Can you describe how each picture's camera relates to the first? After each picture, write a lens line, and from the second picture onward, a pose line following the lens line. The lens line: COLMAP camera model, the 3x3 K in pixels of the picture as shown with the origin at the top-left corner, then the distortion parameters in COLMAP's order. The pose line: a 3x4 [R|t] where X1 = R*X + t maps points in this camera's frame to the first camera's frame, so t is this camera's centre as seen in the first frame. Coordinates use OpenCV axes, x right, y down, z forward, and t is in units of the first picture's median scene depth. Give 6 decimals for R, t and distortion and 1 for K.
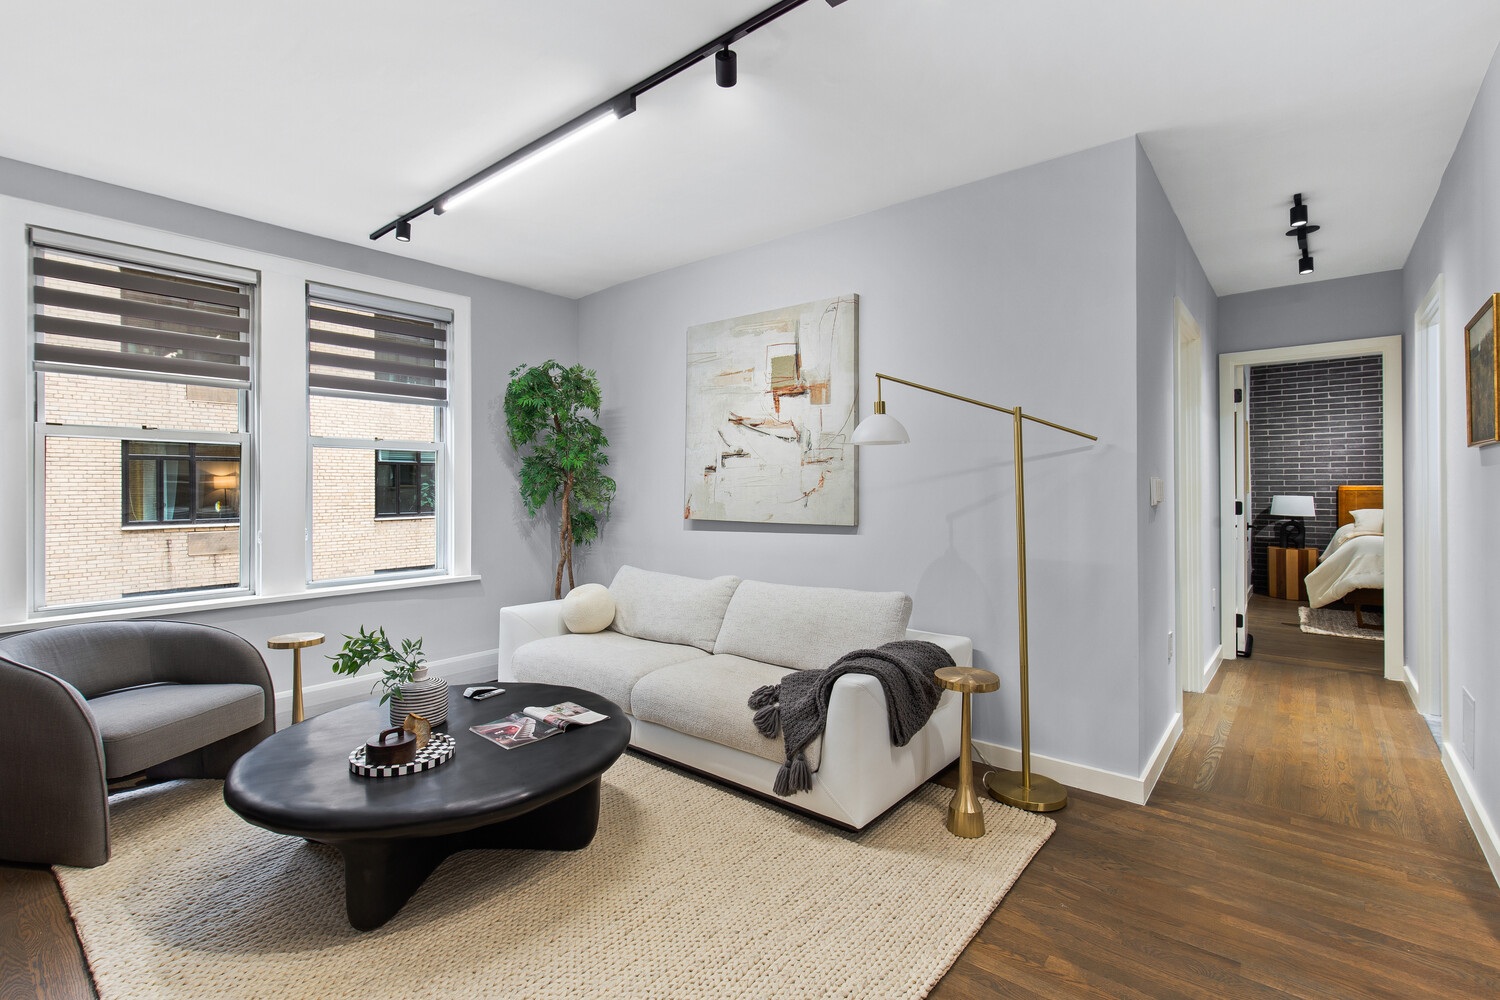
lens RADIAL K [[679.5, 0, 744.7], [0, 679.5, 486.5], [0, 0, 1]] dist [0.000603, -0.000635]
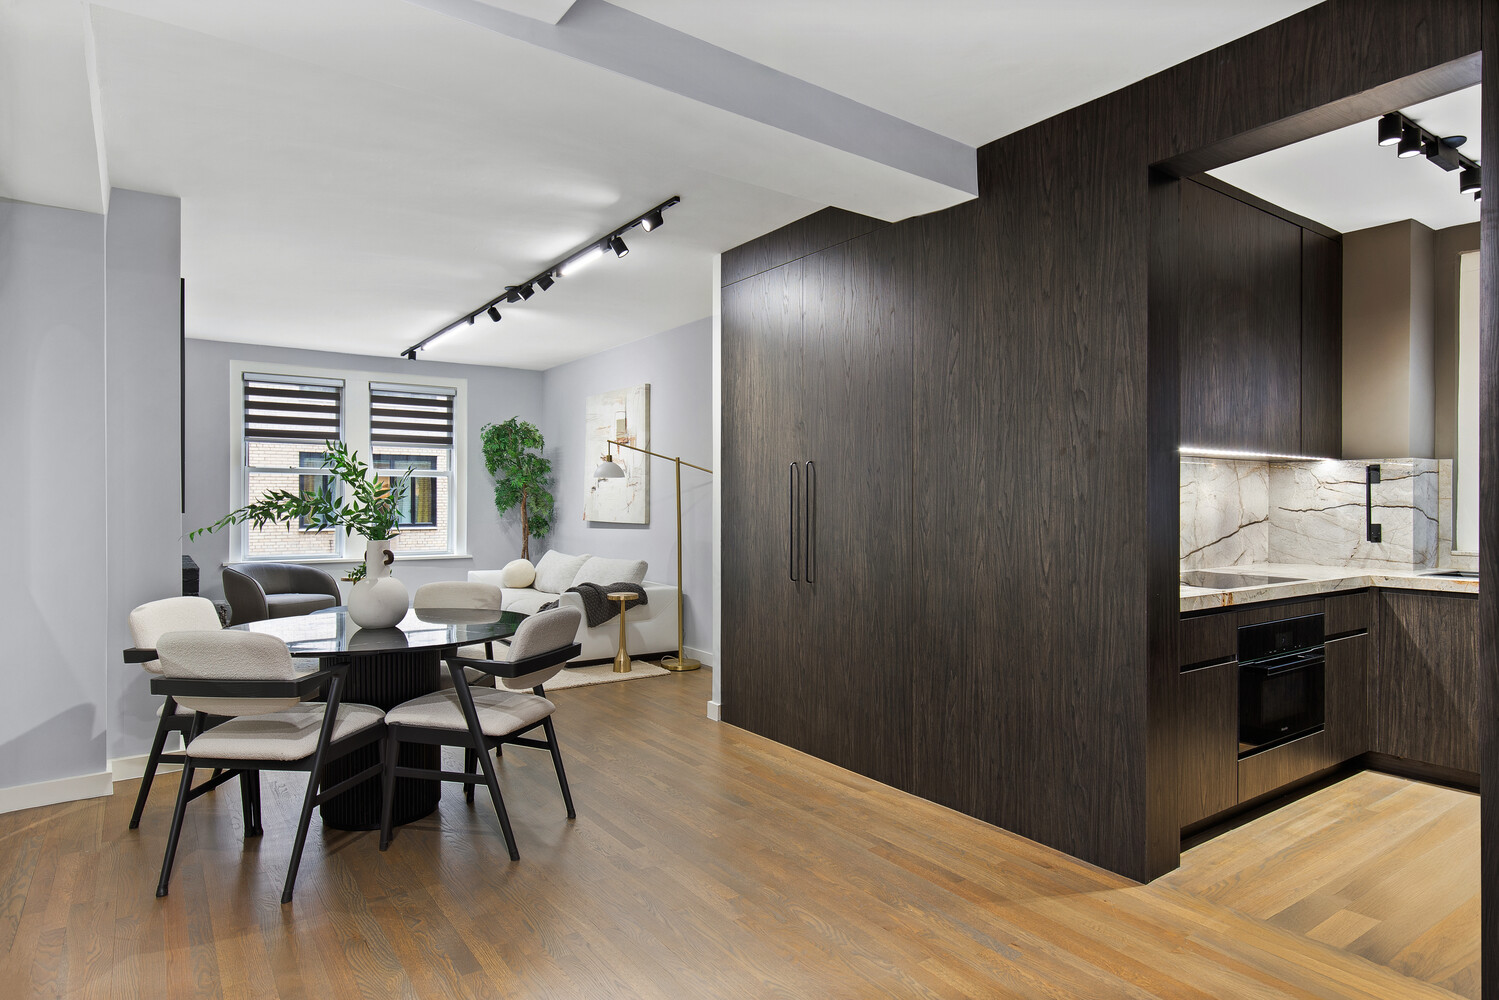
lens RADIAL K [[836.2, 0, 749.5], [0, 836.2, 500.0], [0, 0, 1]] dist [-0.000742, -0.000597]
pose [[0.966254, 0.007795, -0.257475, 1.245010], [-0.007913, 0.999969, 0.000578, -0.004525], [0.257471, 0.001479, 0.966285, -1.209794]]
